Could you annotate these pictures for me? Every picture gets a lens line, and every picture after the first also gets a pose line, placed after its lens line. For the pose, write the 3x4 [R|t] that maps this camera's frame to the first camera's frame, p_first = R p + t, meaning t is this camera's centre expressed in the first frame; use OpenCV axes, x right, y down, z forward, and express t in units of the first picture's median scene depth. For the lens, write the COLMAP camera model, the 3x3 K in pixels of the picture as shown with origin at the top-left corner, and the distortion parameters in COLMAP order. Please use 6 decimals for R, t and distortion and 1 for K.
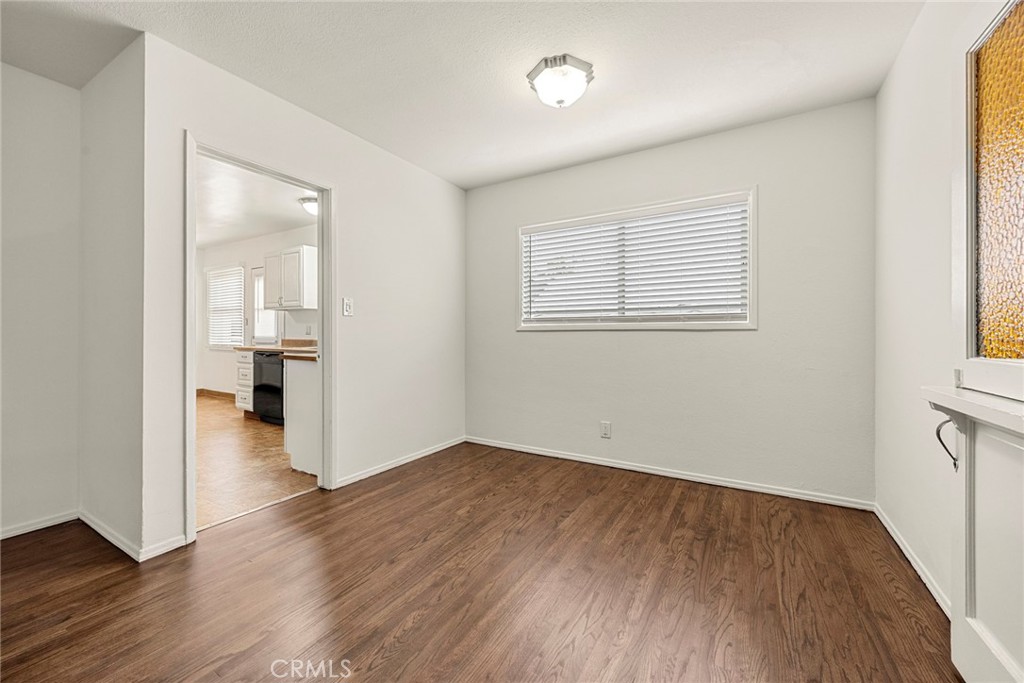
lens RADIAL K [[395.3, 0, 511.8], [0, 395.3, 344.9], [0, 0, 1]] dist [0.006433, -0.001814]
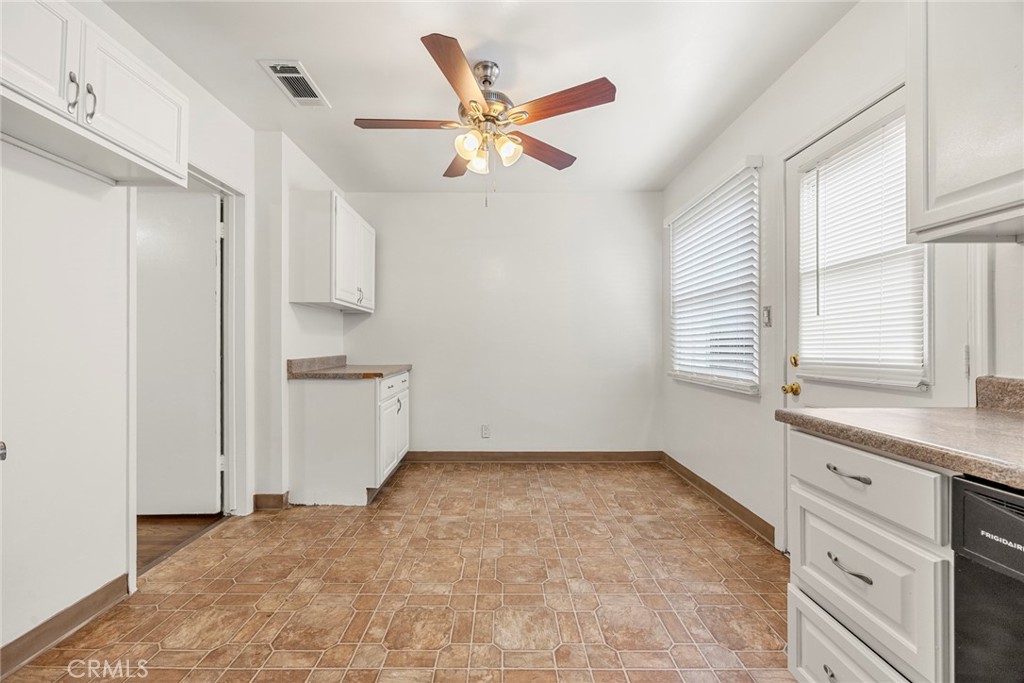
lens RADIAL K [[395.3, 0, 505.1], [0, 395.3, 339.1], [0, 0, 1]] dist [0.006433, -0.001814]
pose [[0.509006, -0.022282, -0.860475, -0.550630], [-0.015952, 0.999249, -0.035311, -0.025210], [0.860615, 0.031700, 0.508268, 0.700983]]
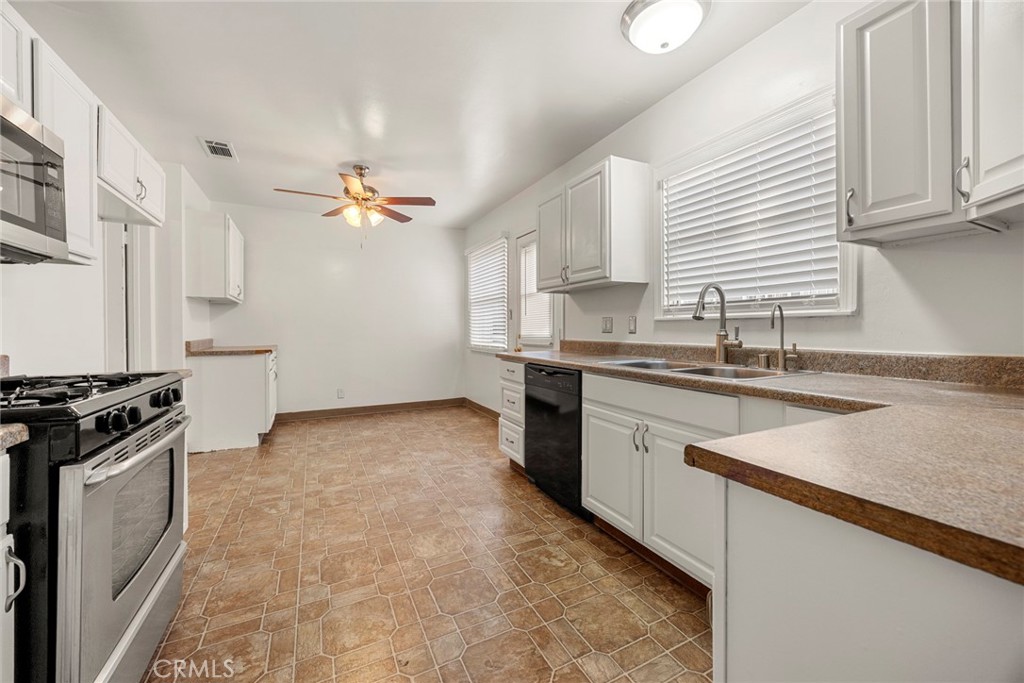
lens RADIAL K [[395.3, 0, 511.6], [0, 395.3, 332.6], [0, 0, 1]] dist [0.006433, -0.001814]
pose [[0.842594, -0.007077, -0.538503, -0.328627], [-0.001467, 0.999880, -0.015436, -0.017454], [0.538548, 0.013796, 0.842482, 0.463411]]
